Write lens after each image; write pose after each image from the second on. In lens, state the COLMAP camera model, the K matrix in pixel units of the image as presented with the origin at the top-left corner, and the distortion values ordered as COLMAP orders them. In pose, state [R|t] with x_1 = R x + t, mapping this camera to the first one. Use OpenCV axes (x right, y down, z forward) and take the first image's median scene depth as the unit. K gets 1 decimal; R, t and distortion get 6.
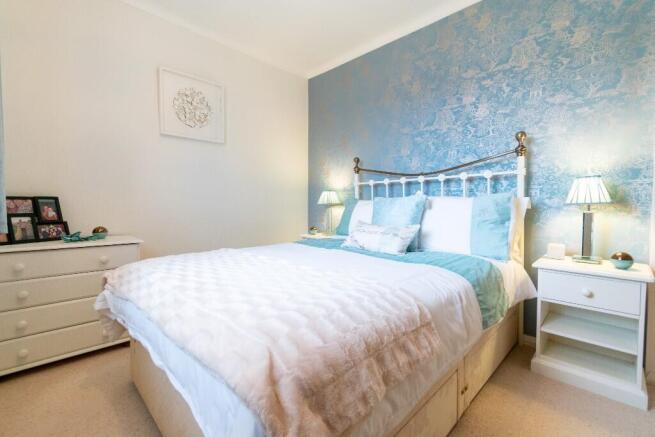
lens RADIAL K [[288.5, 0, 327.7], [0, 288.5, 218.8], [0, 0, 1]] dist [0.001264, -0.000171]
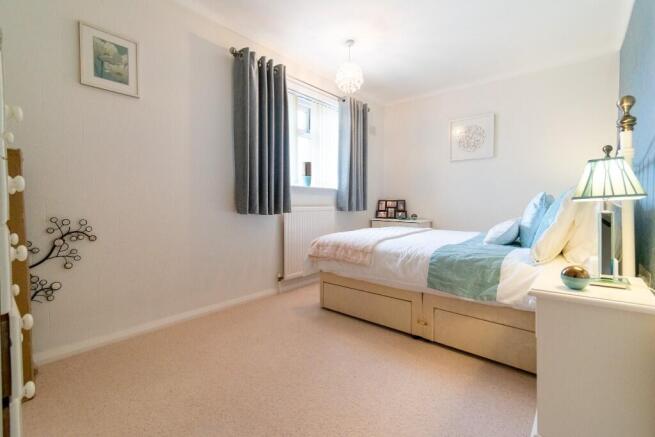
lens RADIAL K [[288.5, 0, 327.5], [0, 288.5, 213.5], [0, 0, 1]] dist [0.001264, -0.000171]
pose [[0.063322, 0.031315, -0.997502, 1.348505], [-0.052374, 0.998235, 0.028013, -0.002106], [0.996618, 0.050470, 0.064851, 0.253379]]
